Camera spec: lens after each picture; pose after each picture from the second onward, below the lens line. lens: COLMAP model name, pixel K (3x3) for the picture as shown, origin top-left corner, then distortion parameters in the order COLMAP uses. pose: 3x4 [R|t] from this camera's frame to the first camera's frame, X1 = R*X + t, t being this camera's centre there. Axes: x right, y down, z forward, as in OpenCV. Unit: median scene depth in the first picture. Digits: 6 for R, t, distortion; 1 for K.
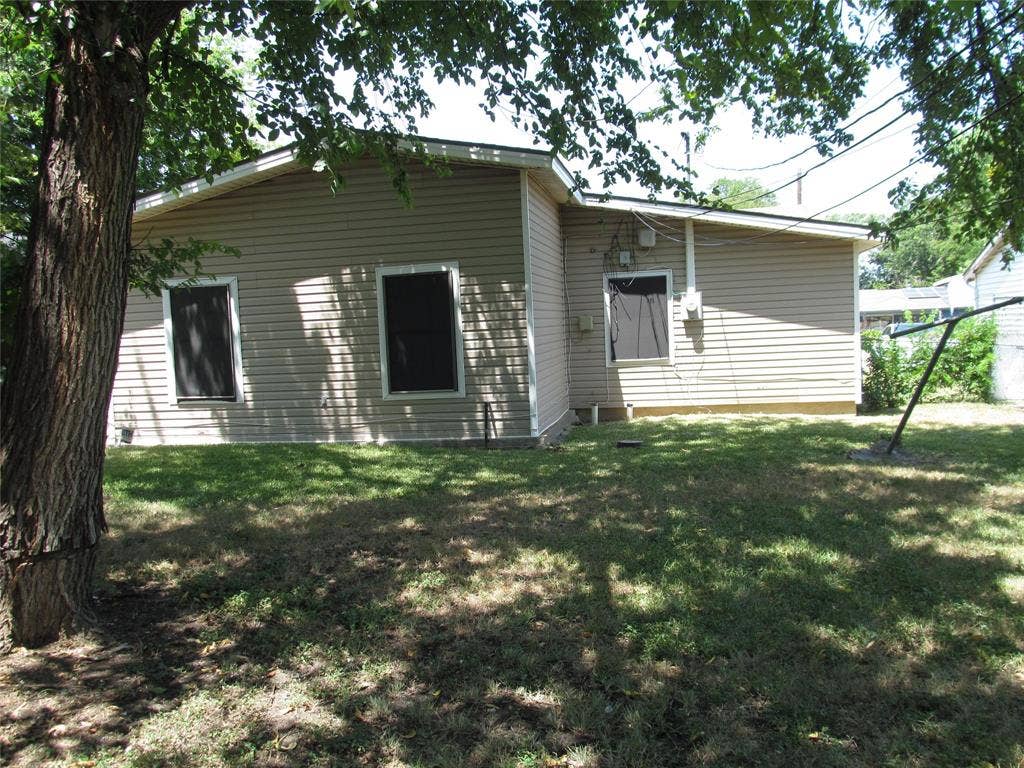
lens RADIAL K [[875.2, 0, 517.1], [0, 875.2, 386.0], [0, 0, 1]] dist [-0.051998, 0.025849]
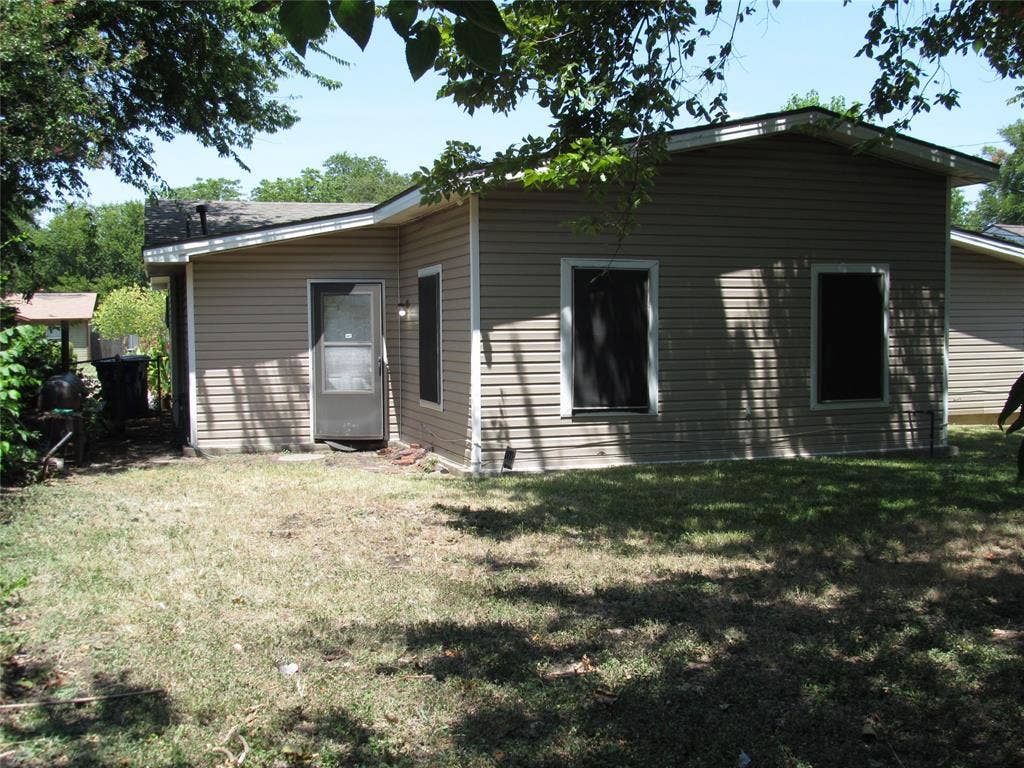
lens RADIAL K [[1046.8, 0, 504.9], [0, 1046.8, 380.0], [0, 0, 1]] dist [-0.081427, 0.000000]
pose [[0.875205, 0.012672, 0.483585, -0.924035], [0.002121, 0.999547, -0.030030, 0.016312], [-0.483747, 0.027308, 0.874782, 0.208393]]
